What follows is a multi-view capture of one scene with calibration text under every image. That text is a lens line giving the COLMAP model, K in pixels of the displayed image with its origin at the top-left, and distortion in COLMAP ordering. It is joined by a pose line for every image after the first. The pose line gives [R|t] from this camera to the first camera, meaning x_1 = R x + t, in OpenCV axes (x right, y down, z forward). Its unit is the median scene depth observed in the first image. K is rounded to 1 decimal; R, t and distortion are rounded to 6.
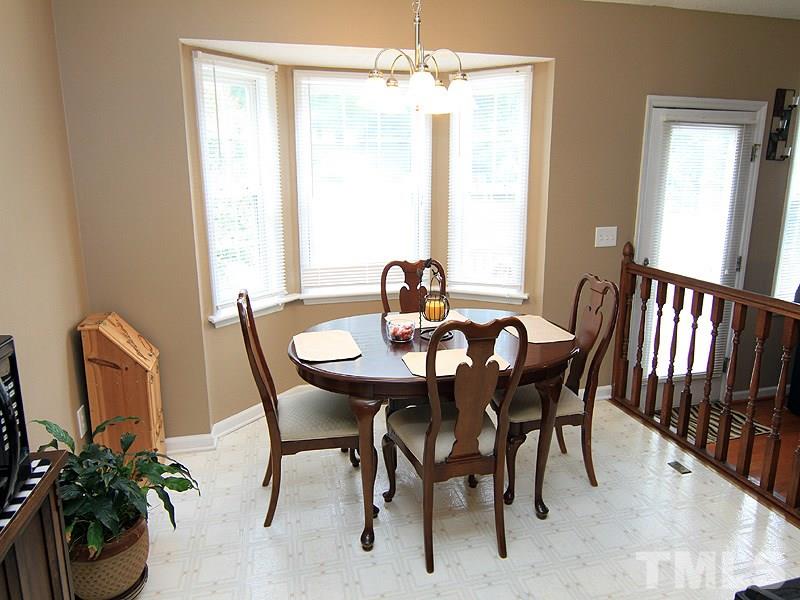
lens RADIAL K [[514.7, 0, 391.0], [0, 514.7, 278.7], [0, 0, 1]] dist [-0.002956, -0.002592]
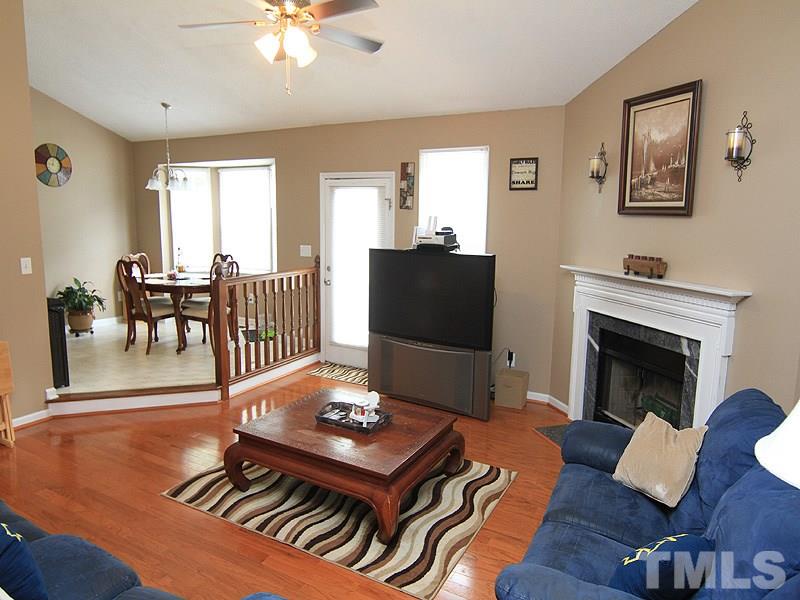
lens RADIAL K [[514.7, 0, 391.0], [0, 514.7, 278.7], [0, 0, 1]] dist [-0.002956, -0.002592]
pose [[0.735446, 0.097374, -0.670550, 1.885177], [-0.148289, 0.988760, -0.019057, 0.004502], [0.661158, 0.113451, 0.741619, -0.122917]]
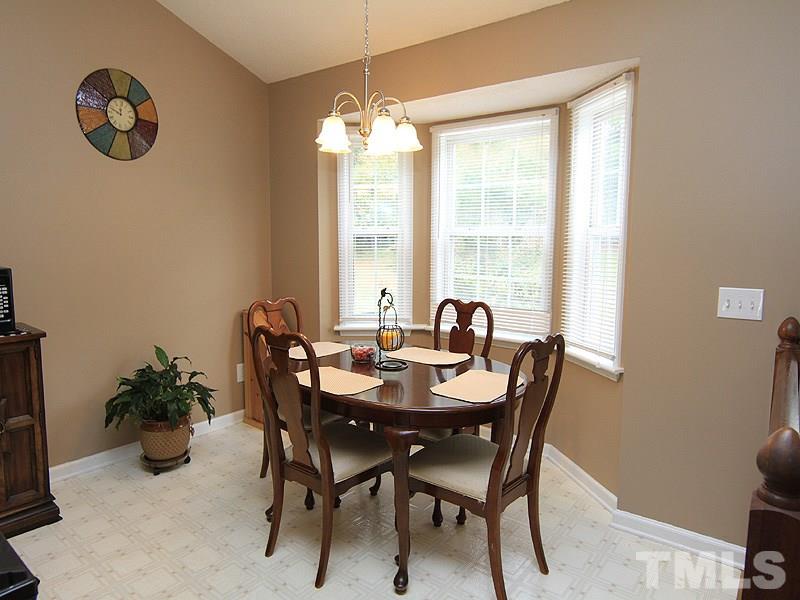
lens RADIAL K [[514.7, 0, 391.0], [0, 514.7, 278.7], [0, 0, 1]] dist [-0.002956, -0.002592]
pose [[0.602656, 0.075279, -0.794442, 0.670396], [-0.160529, 0.986626, -0.028287, -0.024774], [0.781688, 0.144579, 0.606680, 0.282402]]
